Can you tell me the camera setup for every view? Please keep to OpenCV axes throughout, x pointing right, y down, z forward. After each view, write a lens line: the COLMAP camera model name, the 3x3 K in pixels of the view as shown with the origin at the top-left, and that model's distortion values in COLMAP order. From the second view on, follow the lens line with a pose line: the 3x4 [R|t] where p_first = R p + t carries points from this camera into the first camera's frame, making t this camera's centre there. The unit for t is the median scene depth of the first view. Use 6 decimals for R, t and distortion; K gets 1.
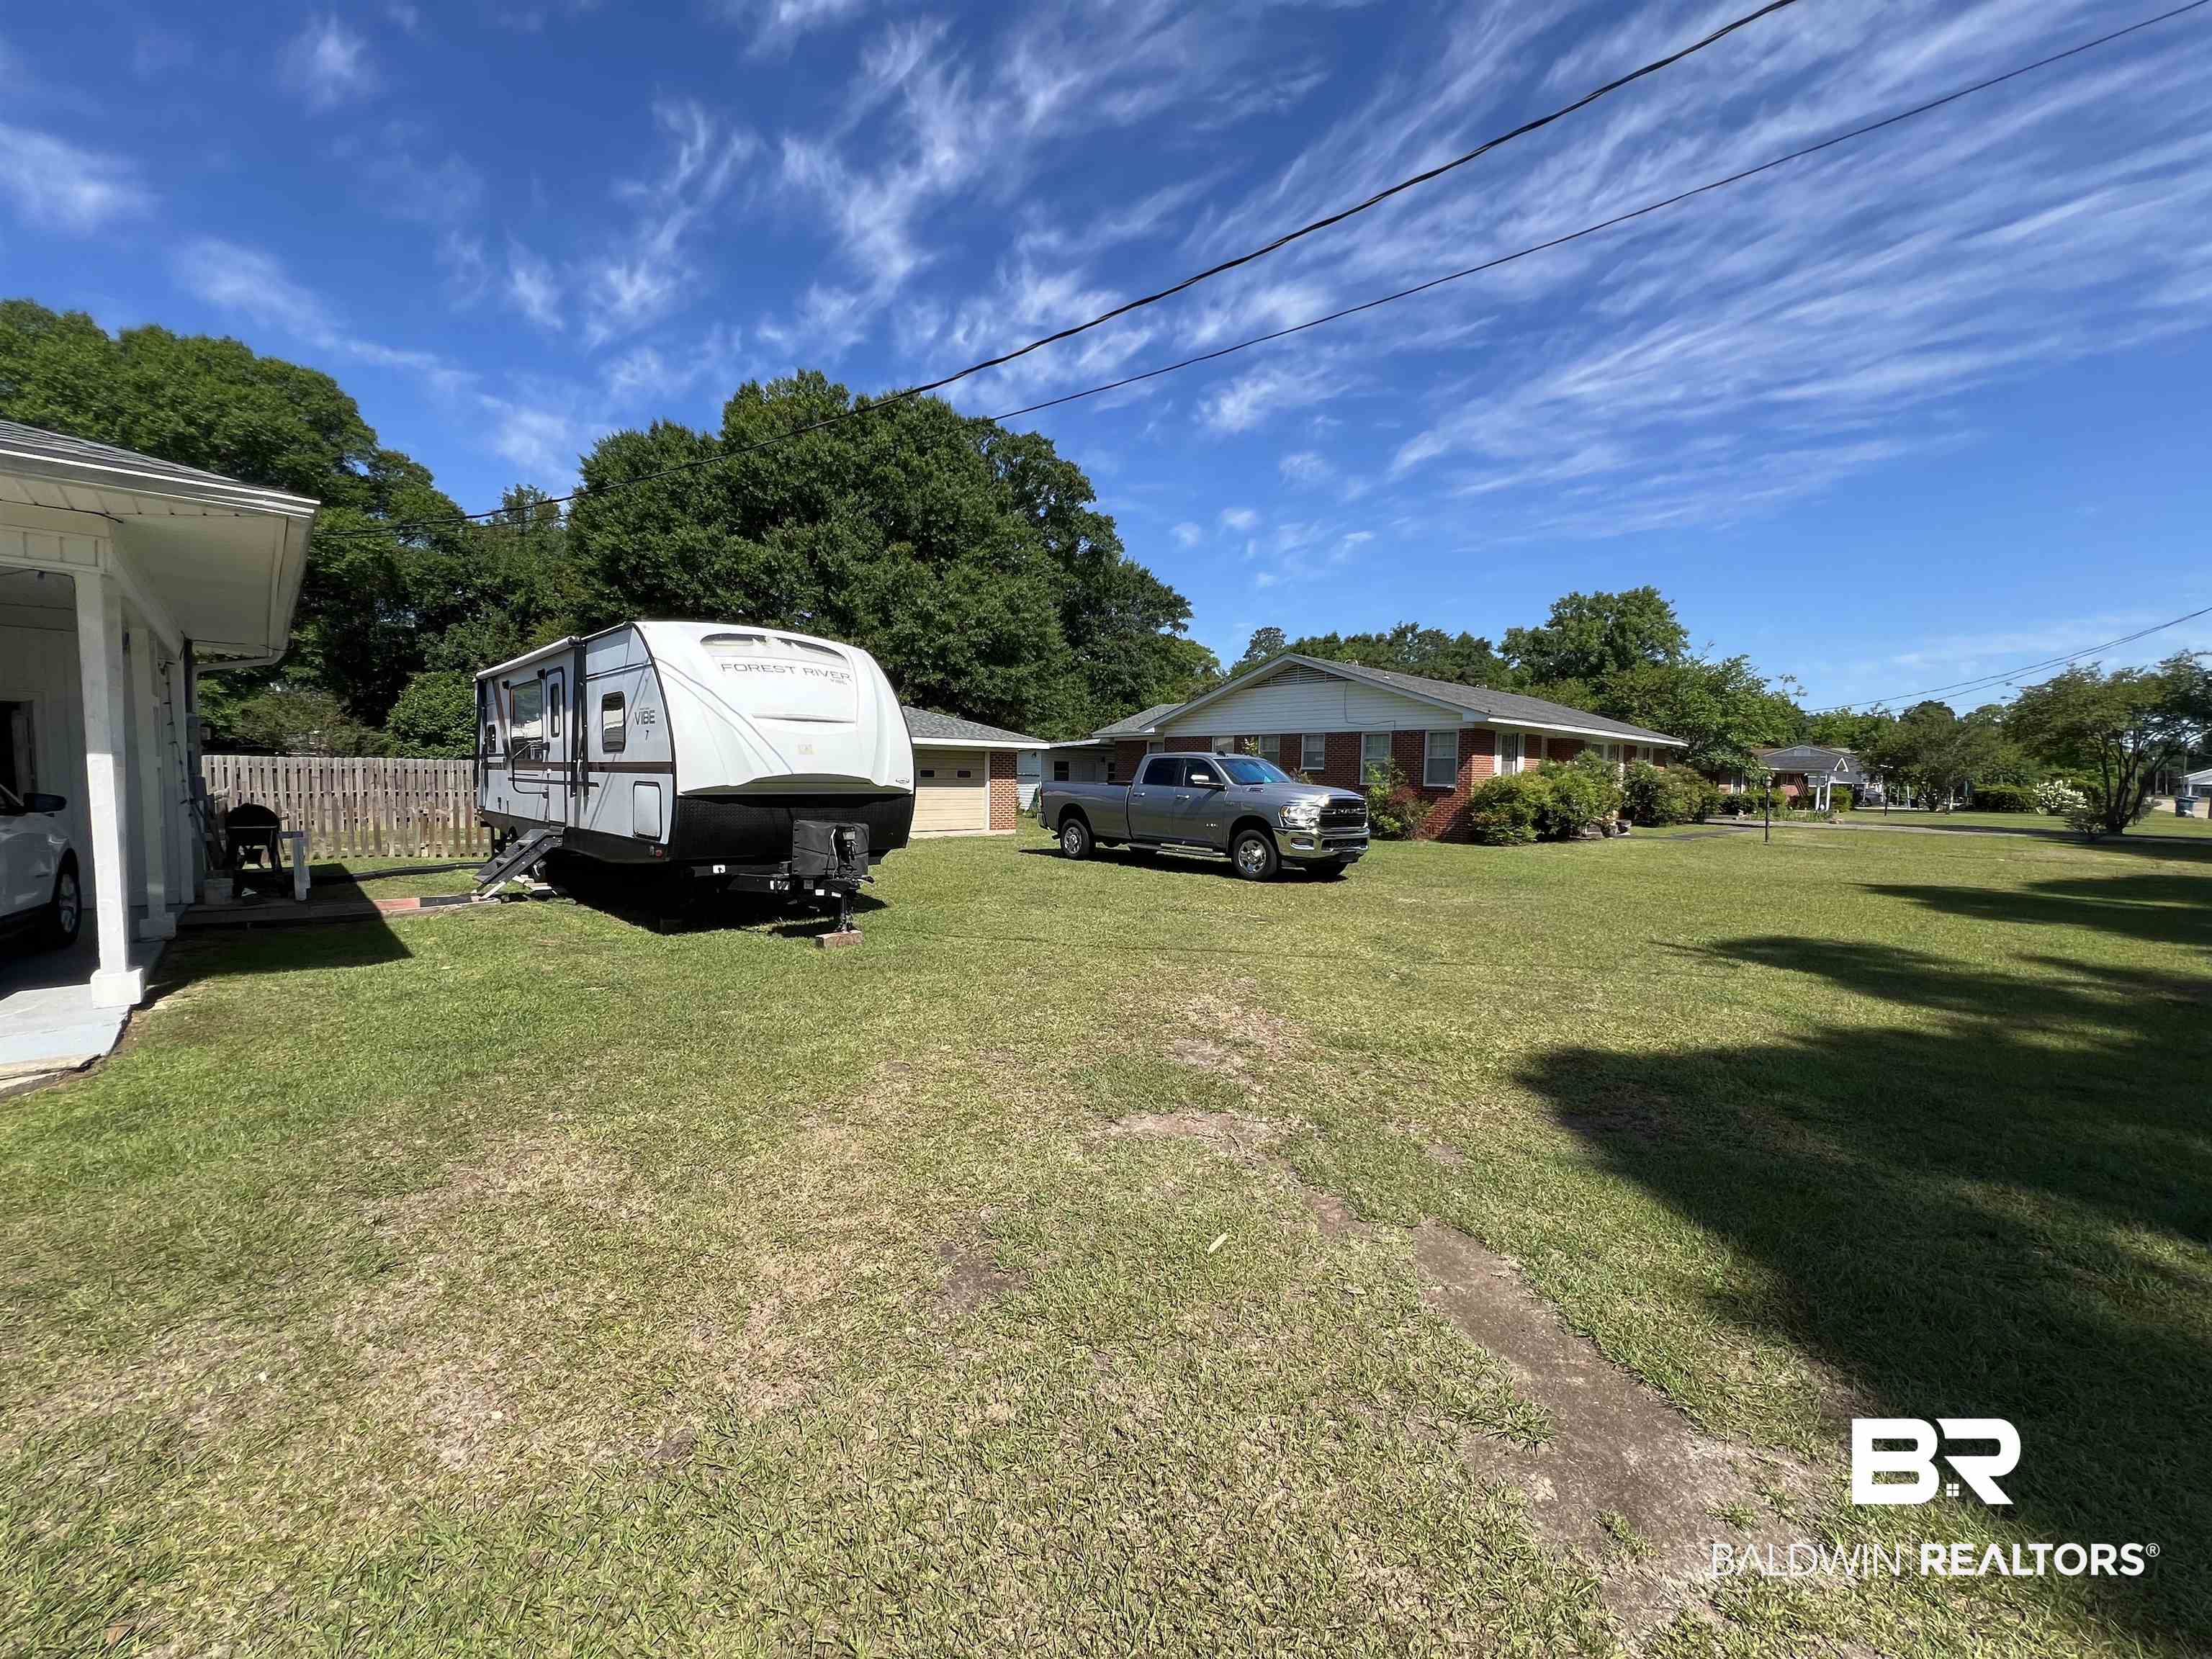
lens RADIAL K [[879.9, 0, 1033.9], [0, 879.9, 832.3], [0, 0, 1]] dist [0.042873, -0.000104]
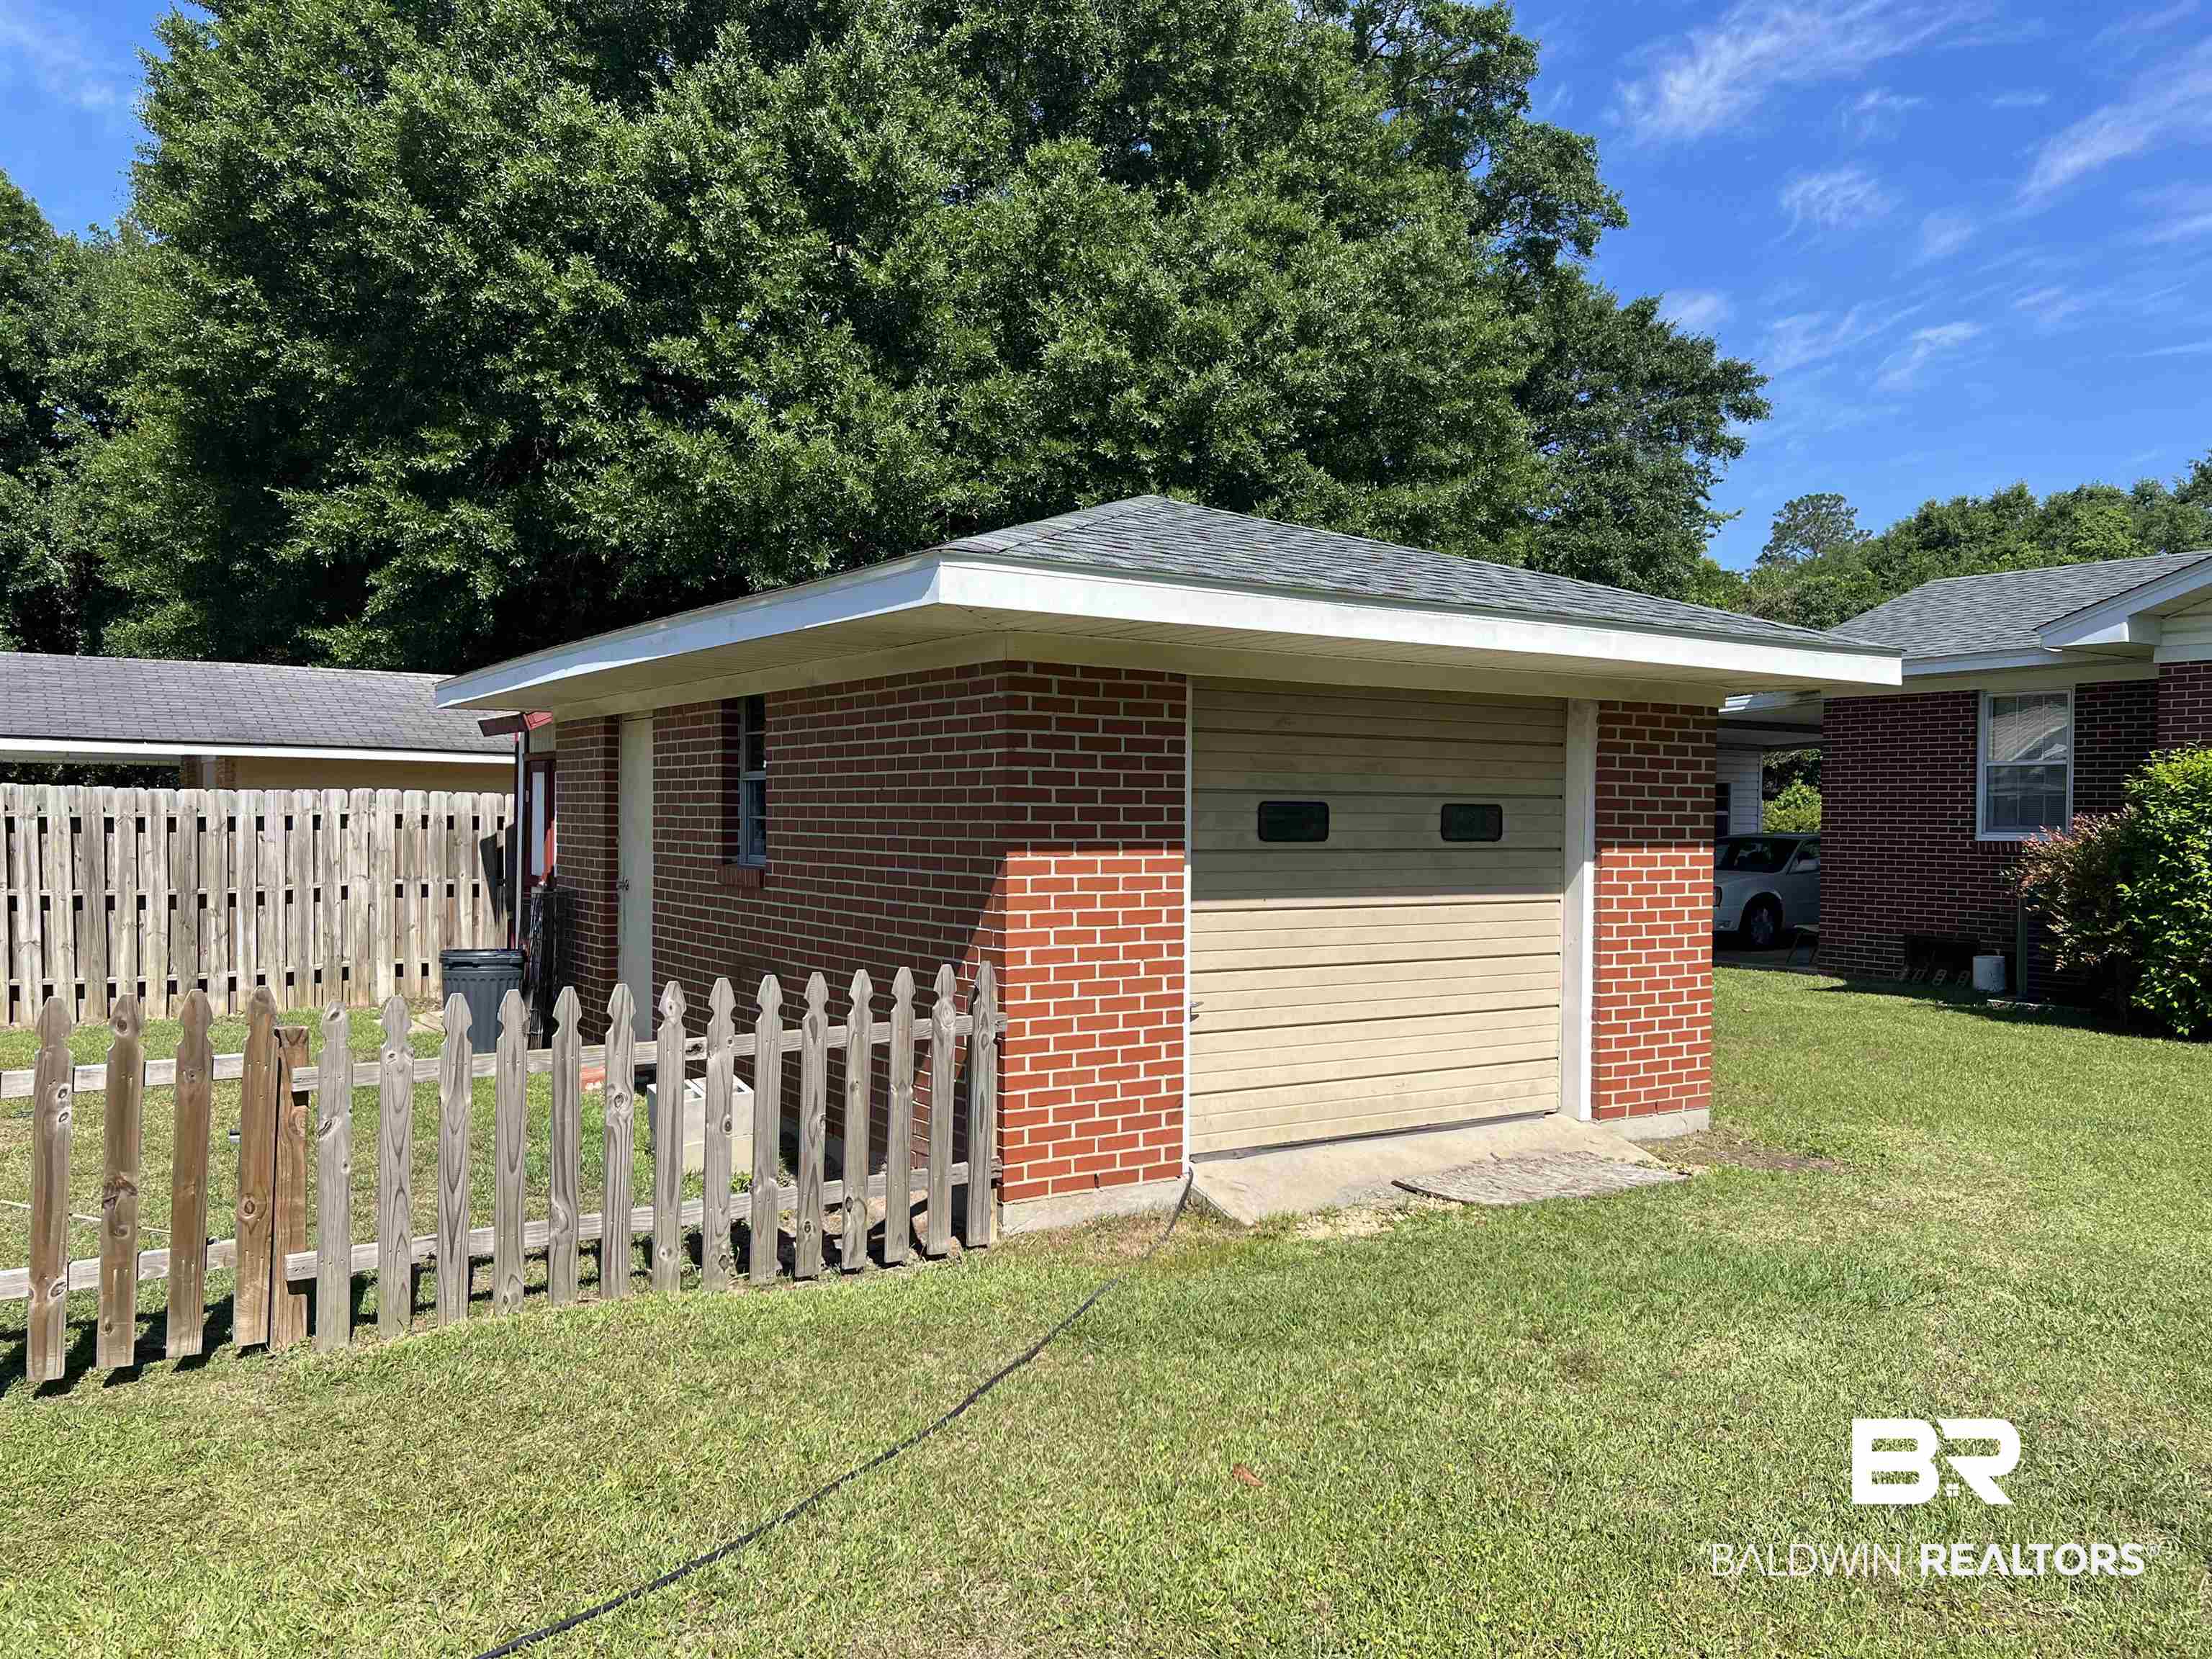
lens RADIAL K [[1657.6, 0, 1106.0], [0, 1657.6, 842.4], [0, 0, 1]] dist [0.103373, -0.213783]
pose [[0.993762, -0.010586, -0.111017, -0.064236], [0.005131, 0.998770, -0.049307, -0.021555], [0.111402, 0.048430, 0.992595, 0.368986]]
